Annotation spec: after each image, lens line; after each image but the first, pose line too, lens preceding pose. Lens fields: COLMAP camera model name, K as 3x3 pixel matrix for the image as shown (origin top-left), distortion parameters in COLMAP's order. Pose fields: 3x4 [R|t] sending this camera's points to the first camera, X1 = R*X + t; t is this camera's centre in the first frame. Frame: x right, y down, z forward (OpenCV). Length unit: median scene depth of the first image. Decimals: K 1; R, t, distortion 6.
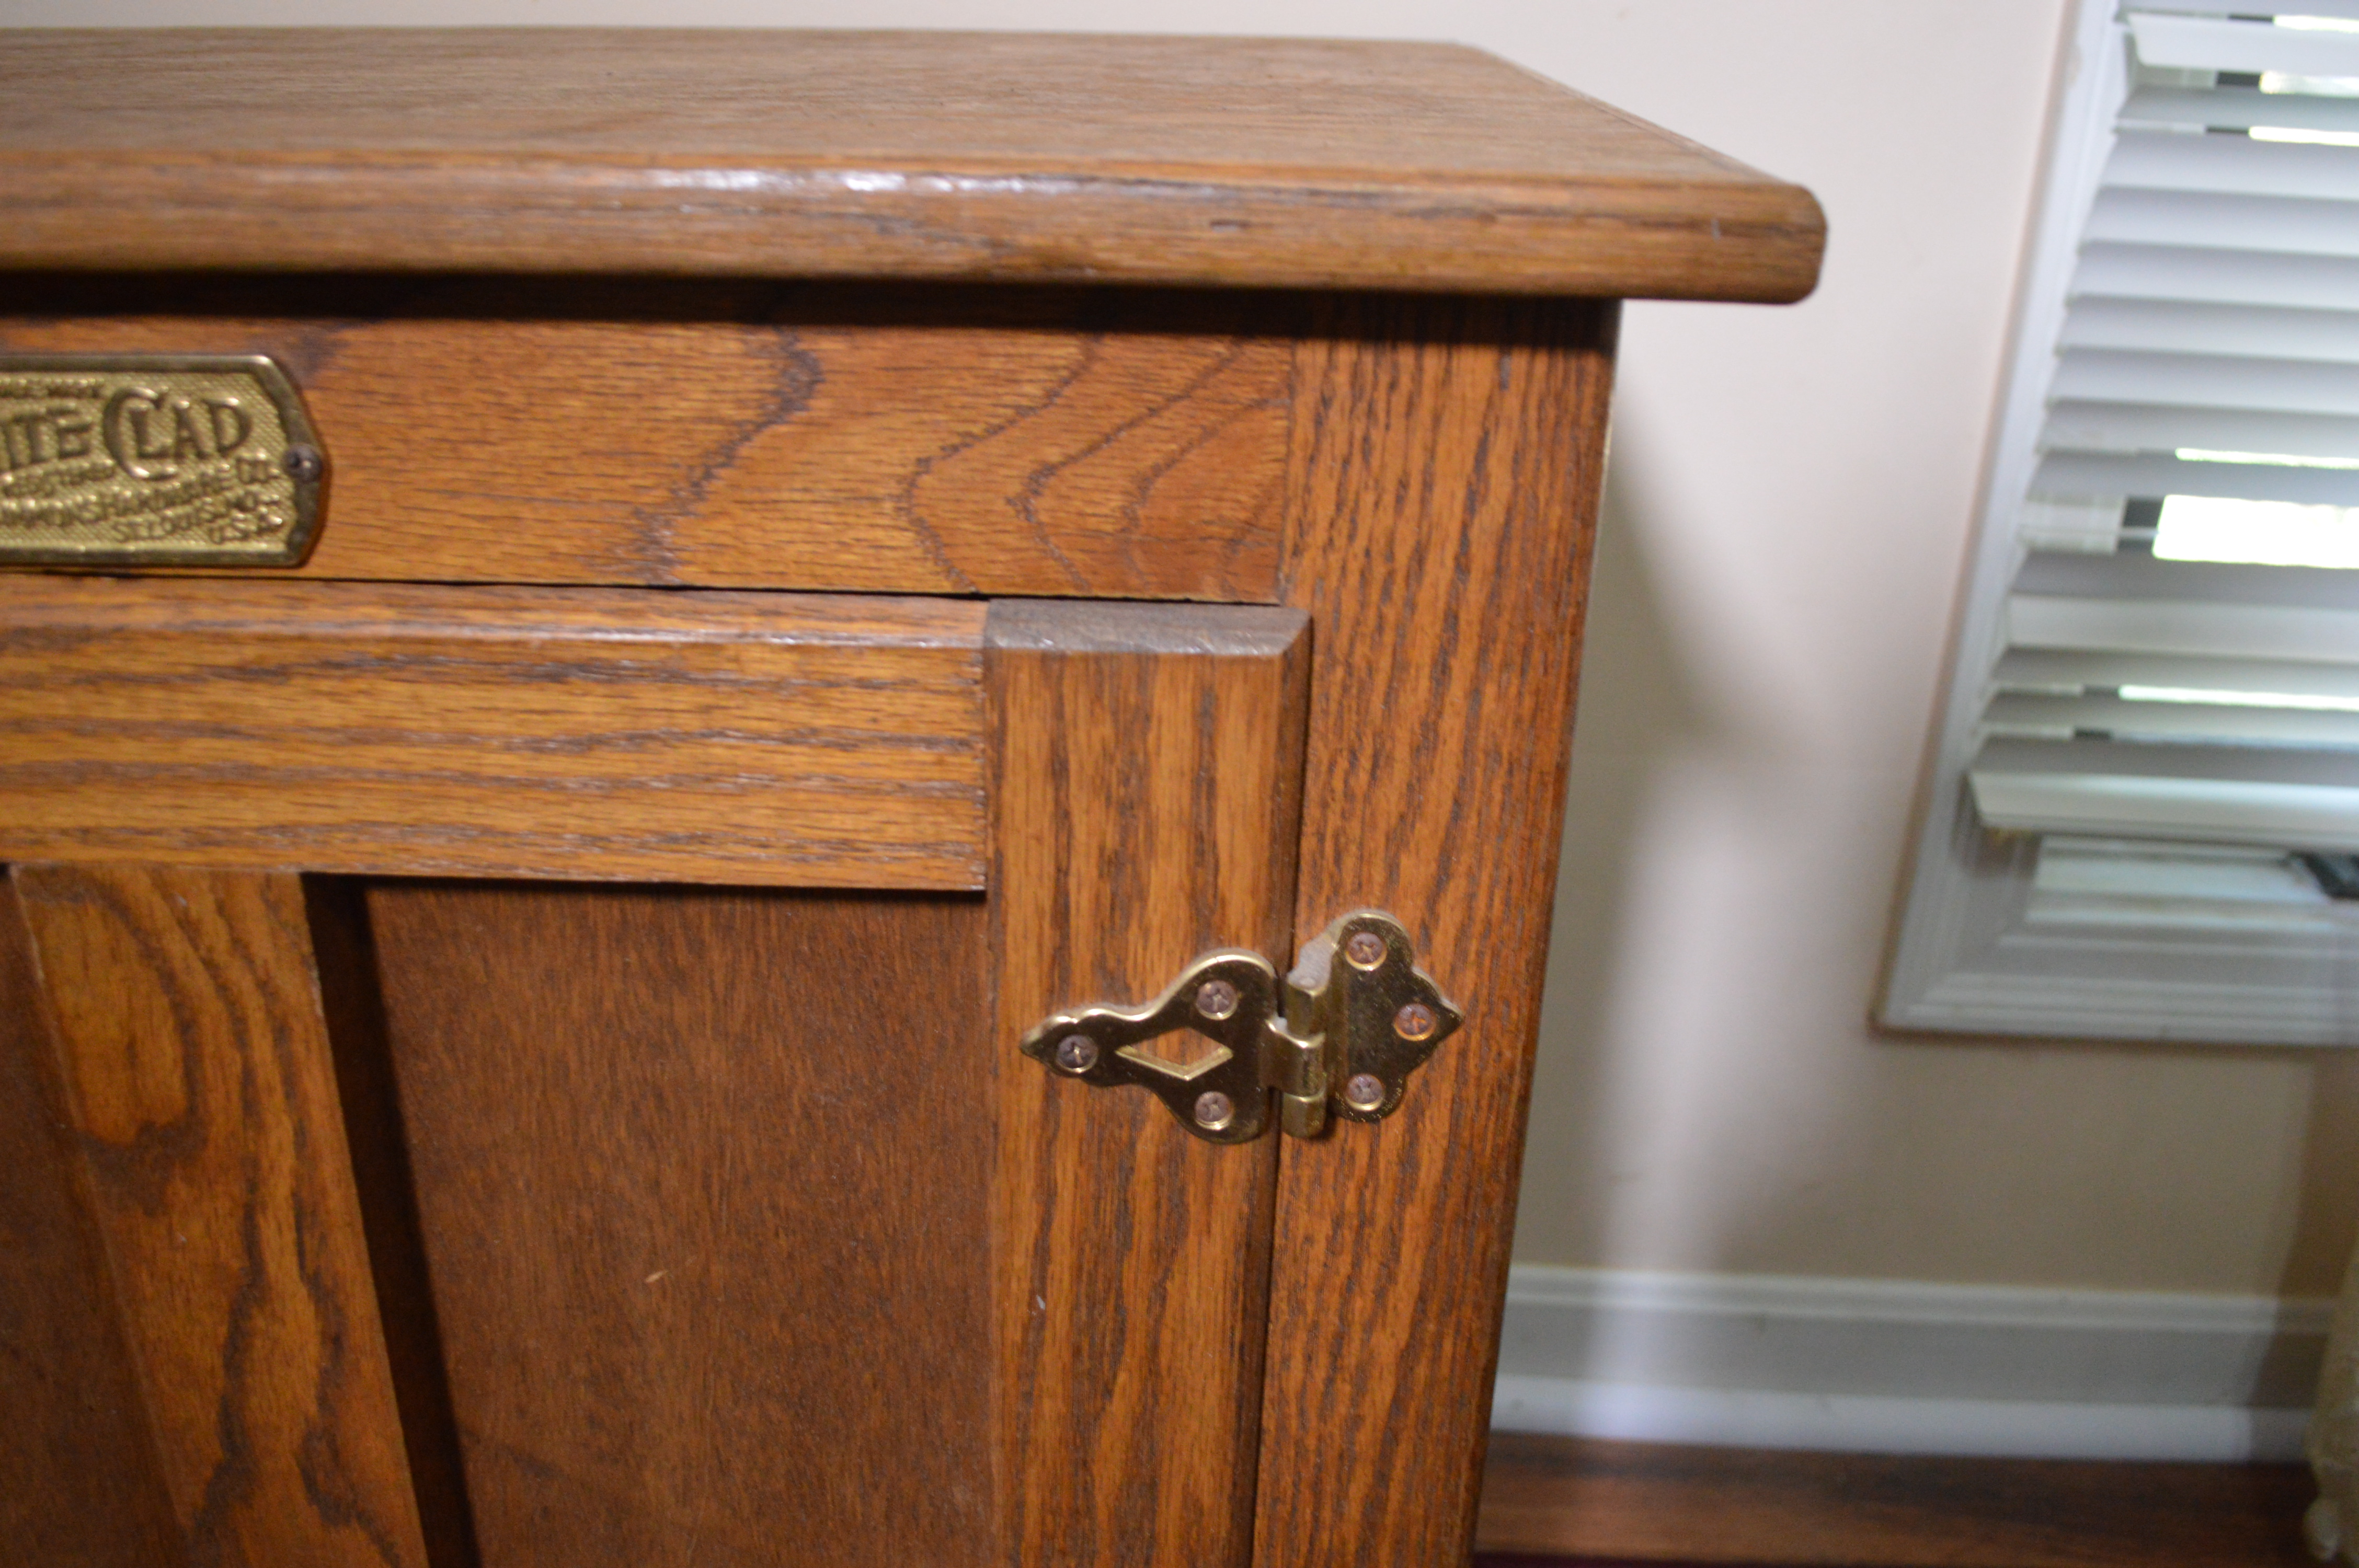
lens RADIAL K [[1960.6, 0, 1179.5], [0, 1960.6, 784.0], [0, 0, 1]] dist [-0.092597, 0.022616]
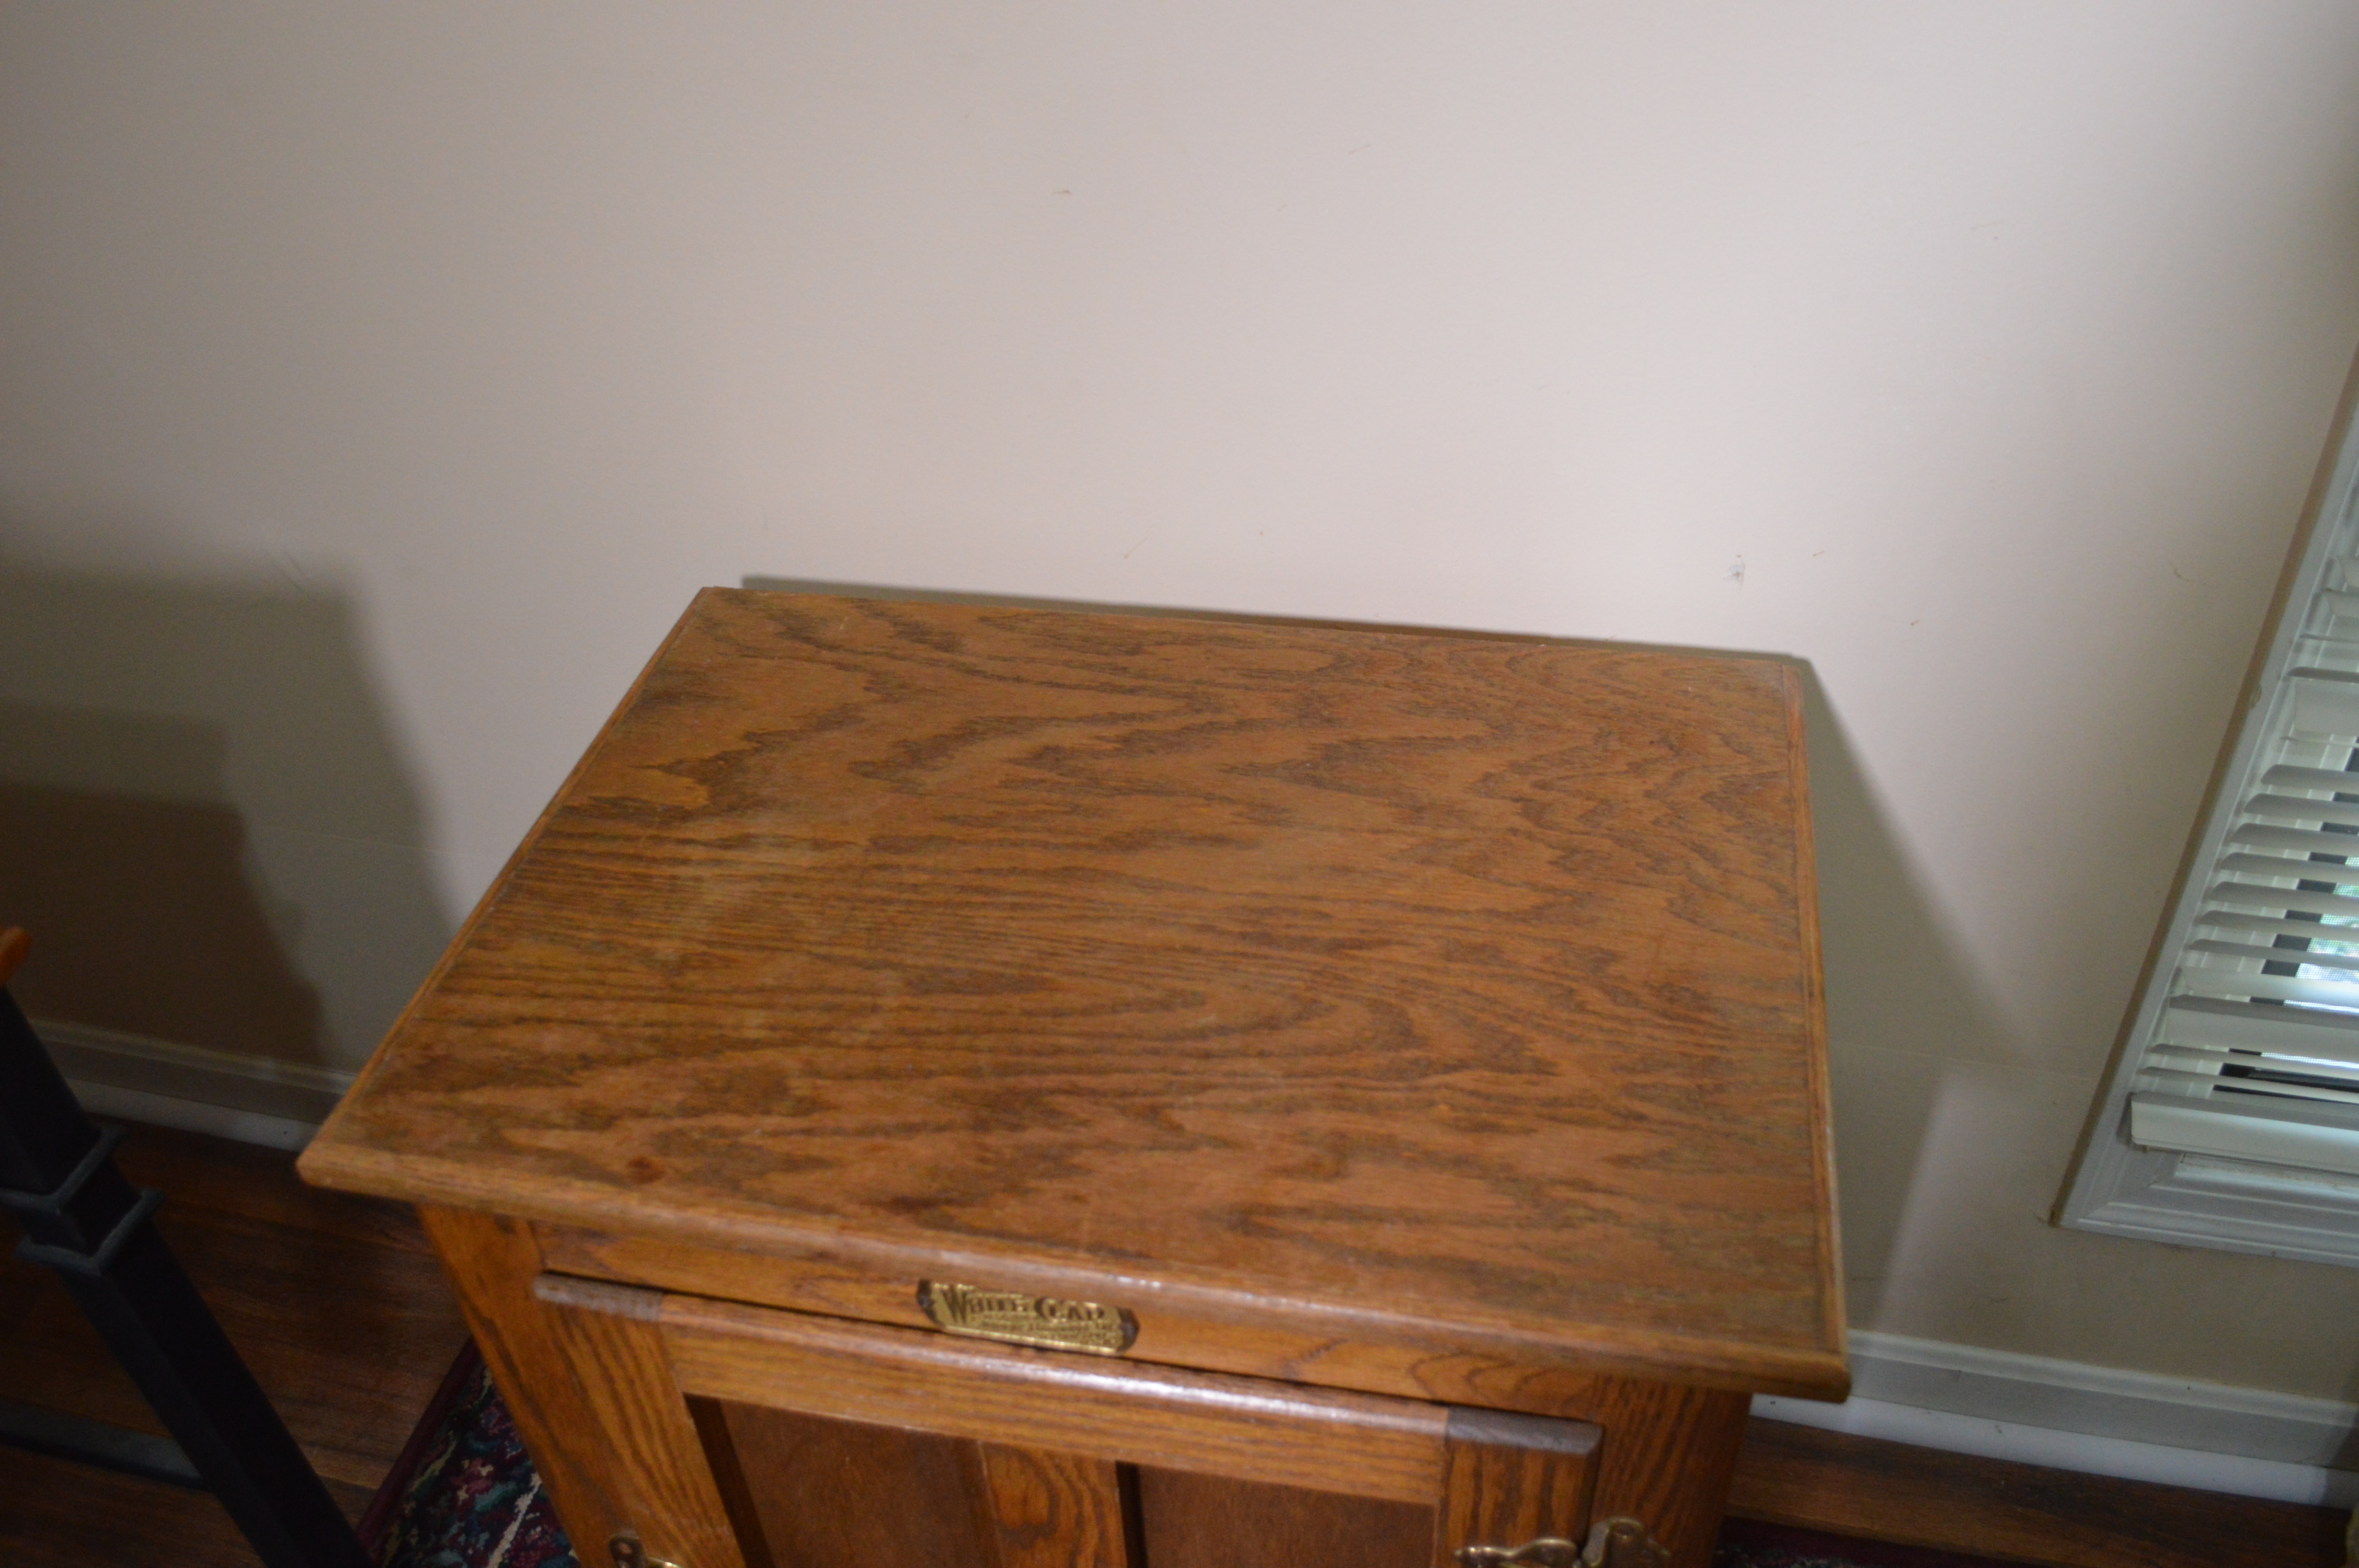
lens RADIAL K [[1960.6, 0, 1179.5], [0, 1960.6, 784.0], [0, 0, 1]] dist [-0.092597, 0.022616]
pose [[0.979337, 0.058126, -0.193701, -0.016447], [-0.008640, 0.968956, 0.247080, -1.277588], [0.202050, -0.240301, 0.949437, -0.888933]]
